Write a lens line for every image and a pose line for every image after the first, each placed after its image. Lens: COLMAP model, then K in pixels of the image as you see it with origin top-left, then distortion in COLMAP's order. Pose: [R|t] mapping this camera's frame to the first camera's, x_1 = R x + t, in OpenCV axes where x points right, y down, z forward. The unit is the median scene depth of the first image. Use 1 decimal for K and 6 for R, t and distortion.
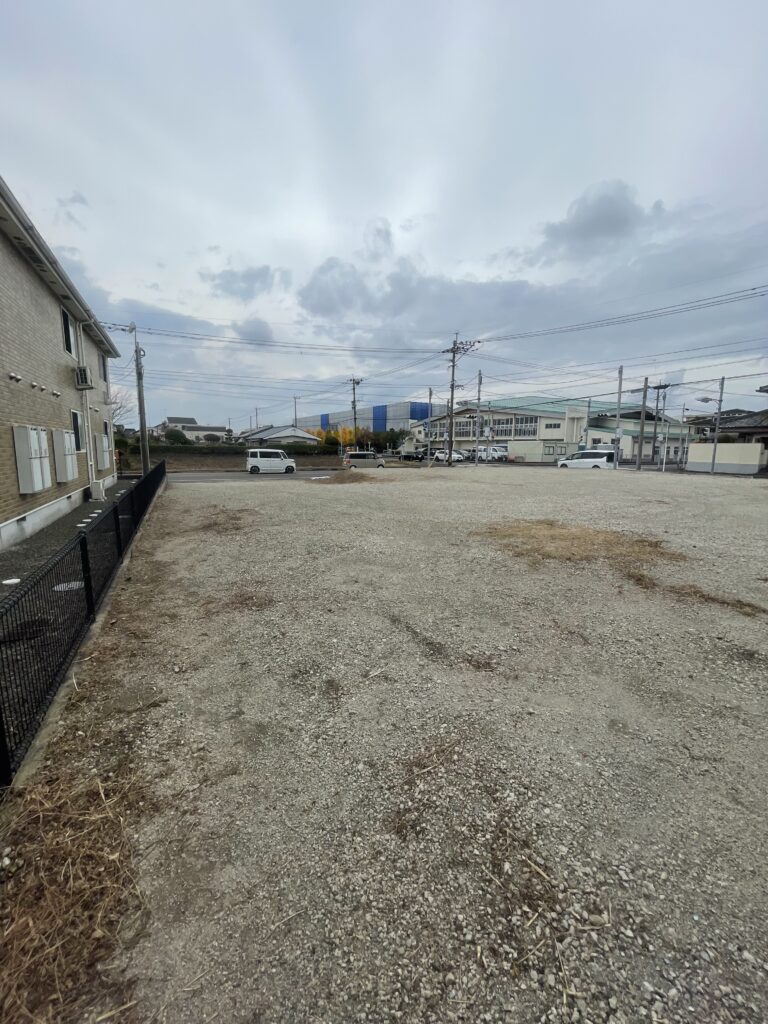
lens RADIAL K [[411.6, 0, 385.6], [0, 411.6, 503.6], [0, 0, 1]] dist [-0.003599, 0.000512]
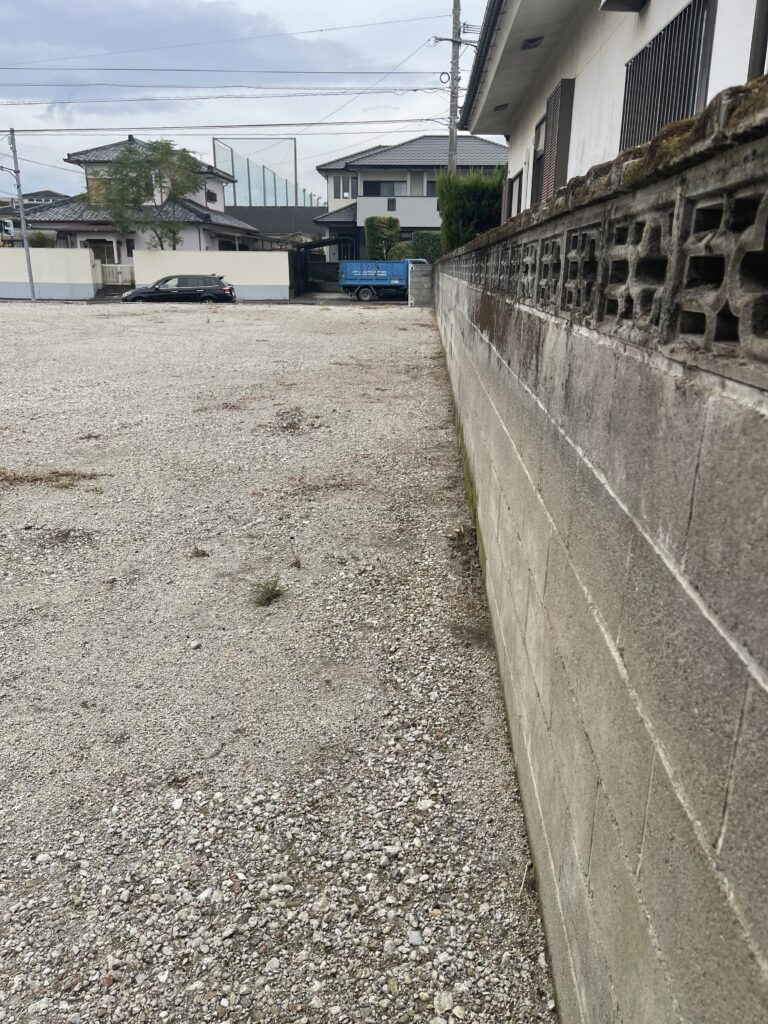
lens RADIAL K [[772.3, 0, 384.0], [0, 772.3, 512.0], [0, 0, 1]] dist [0.072167, -0.087591]
pose [[0.485579, -0.271889, 0.830836, 0.031498], [0.125030, 0.962233, 0.241815, 0.044226], [-0.865205, -0.013541, 0.501235, -0.084792]]
